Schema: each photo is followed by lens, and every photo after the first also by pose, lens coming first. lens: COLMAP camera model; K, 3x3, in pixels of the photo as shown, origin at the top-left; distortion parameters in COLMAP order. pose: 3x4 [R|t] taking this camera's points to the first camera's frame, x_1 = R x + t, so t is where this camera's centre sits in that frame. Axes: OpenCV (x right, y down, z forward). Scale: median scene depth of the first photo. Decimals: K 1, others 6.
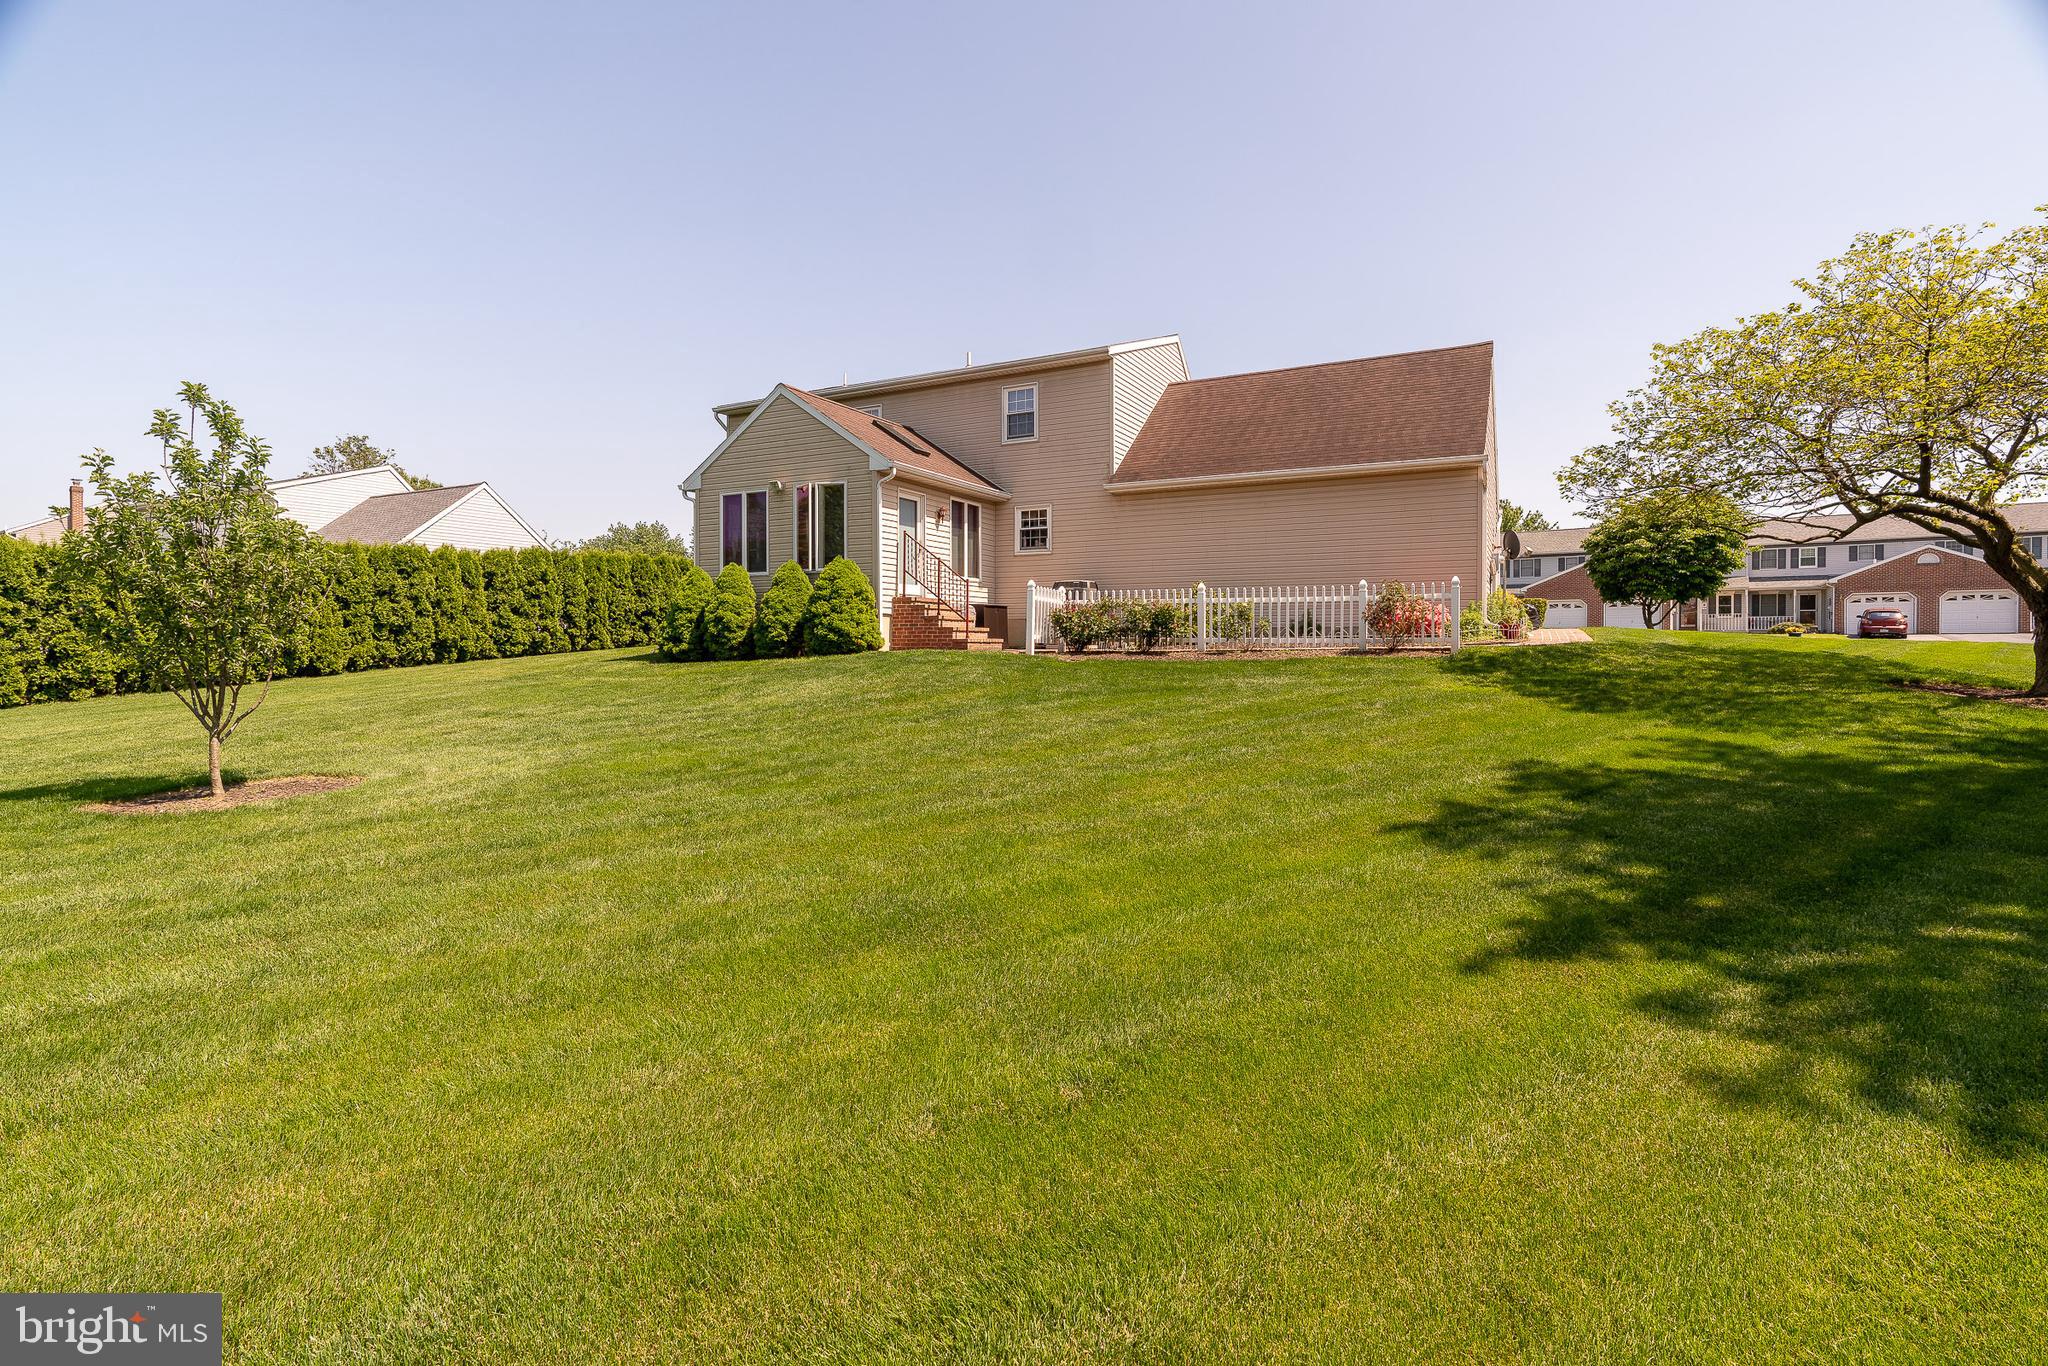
lens RADIAL K [[1002.1, 0, 1017.8], [0, 1002.1, 666.5], [0, 0, 1]] dist [-0.006896, 0.000349]
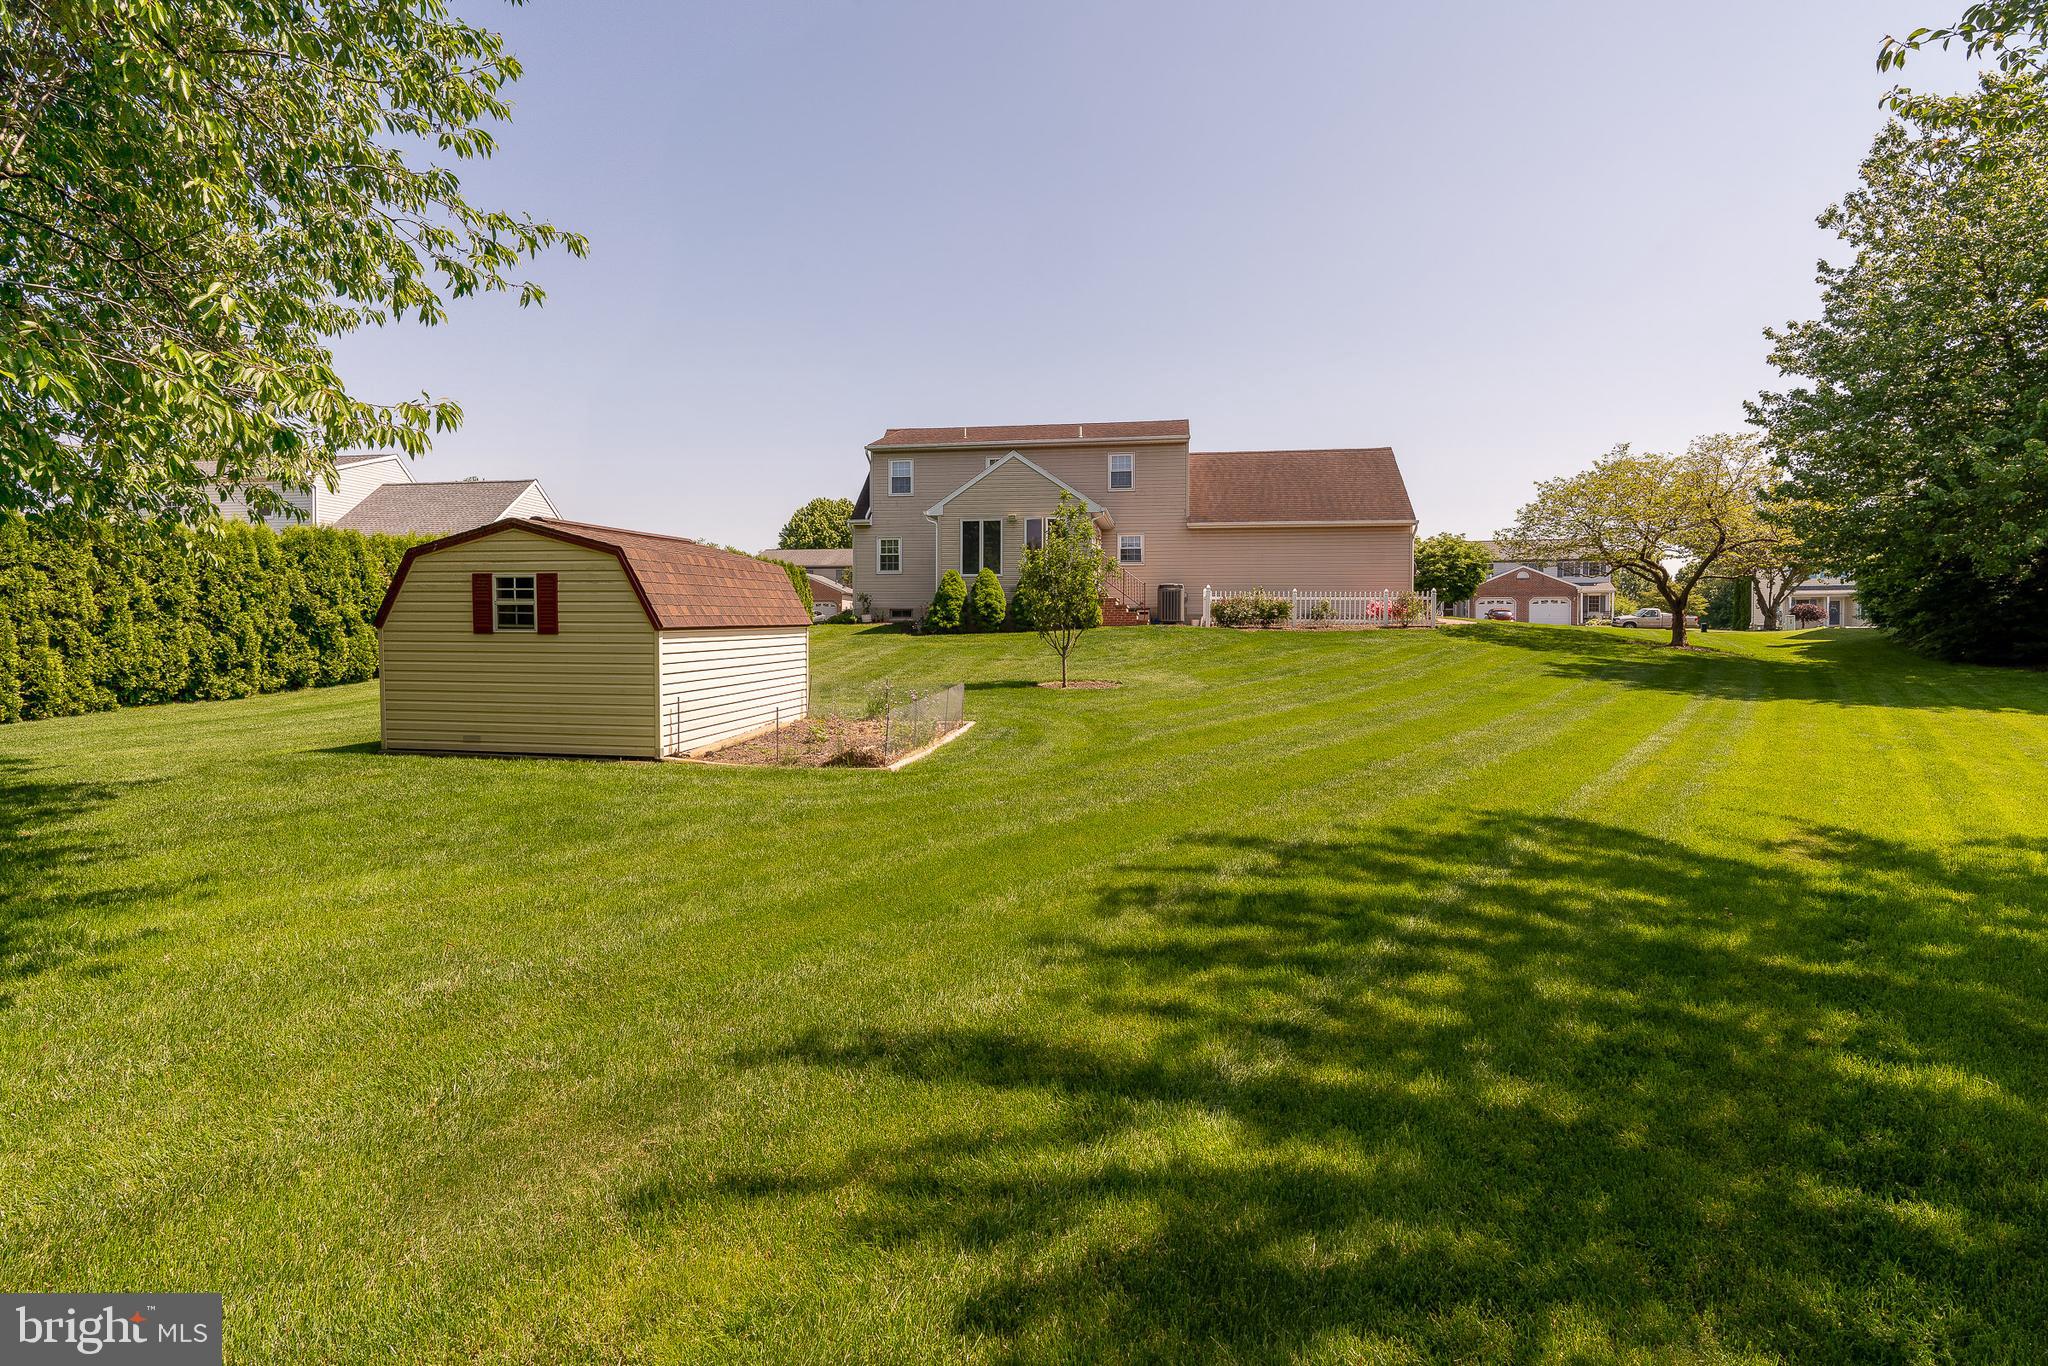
lens RADIAL K [[1002.1, 0, 1030.4], [0, 1002.1, 691.5], [0, 0, 1]] dist [-0.006896, 0.000349]
pose [[0.947355, -0.014036, 0.319878, -0.688462], [0.003897, 0.999470, 0.032316, 0.032400], [-0.320162, -0.029368, 0.946907, -0.443560]]
